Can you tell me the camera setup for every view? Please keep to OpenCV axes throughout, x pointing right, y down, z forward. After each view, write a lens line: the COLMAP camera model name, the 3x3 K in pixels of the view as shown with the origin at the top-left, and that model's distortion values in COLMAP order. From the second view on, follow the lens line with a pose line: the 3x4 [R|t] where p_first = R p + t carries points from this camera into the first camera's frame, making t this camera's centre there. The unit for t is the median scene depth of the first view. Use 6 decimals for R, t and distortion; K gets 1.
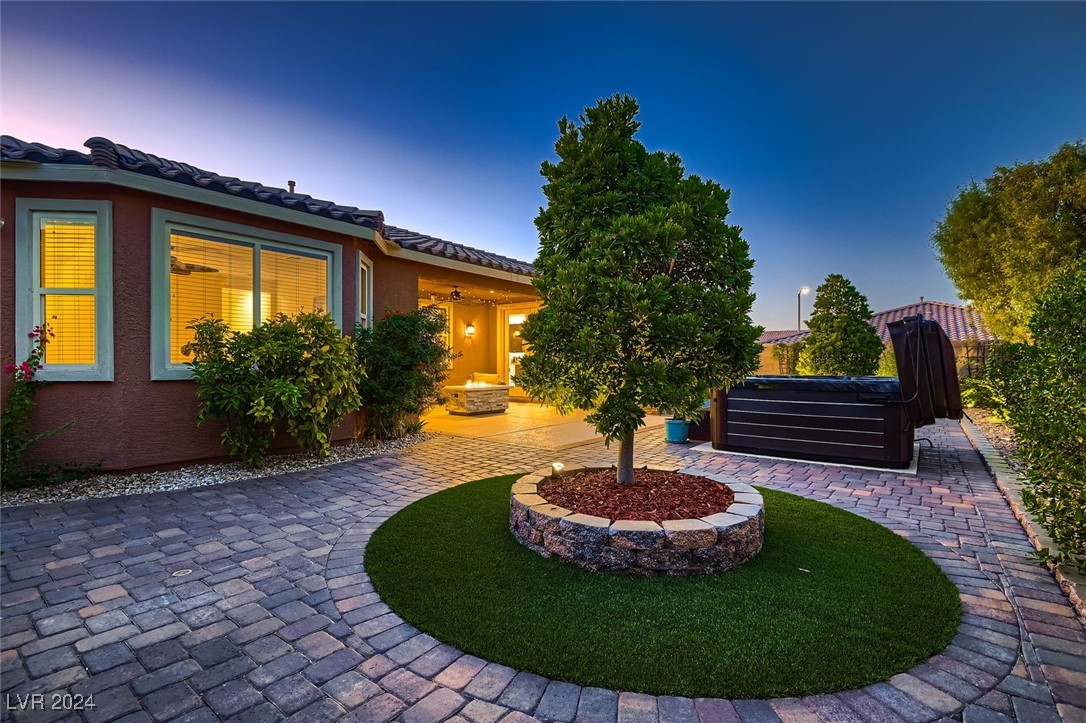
lens RADIAL K [[507.2, 0, 545.1], [0, 507.2, 364.5], [0, 0, 1]] dist [0.000328, -0.003221]
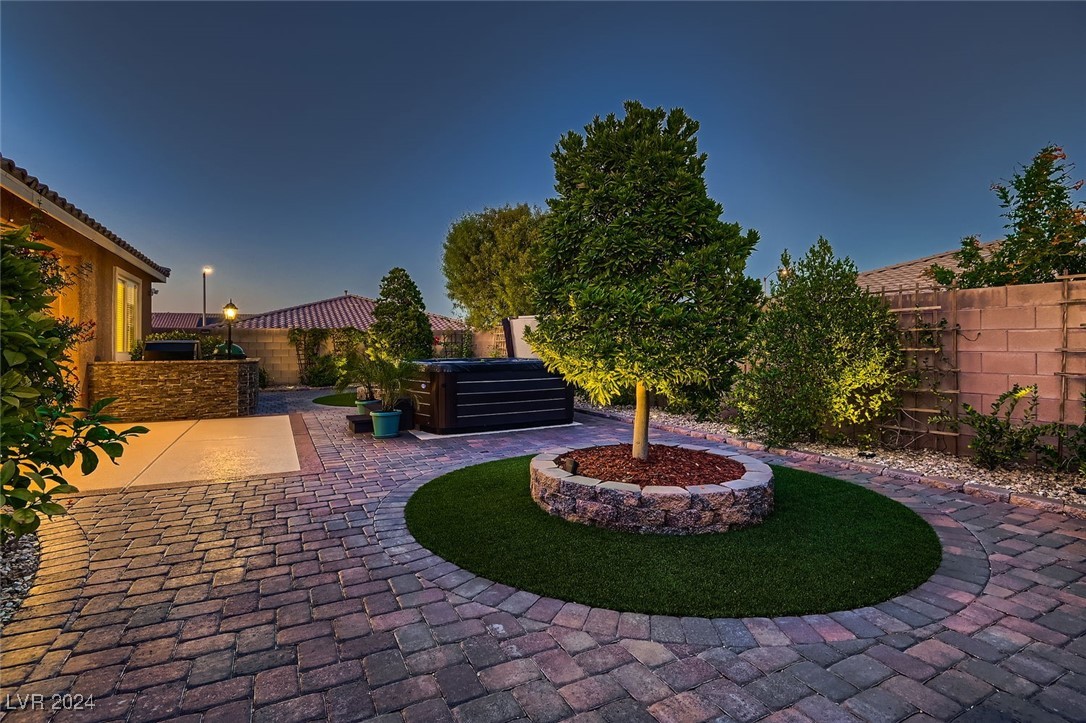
lens RADIAL K [[507.2, 0, 549.0], [0, 507.2, 356.7], [0, 0, 1]] dist [0.000328, -0.003221]
pose [[0.433475, -0.028720, 0.900708, -0.749770], [0.016839, 0.999576, 0.023768, -0.012933], [-0.901008, 0.004864, 0.433775, 0.586564]]
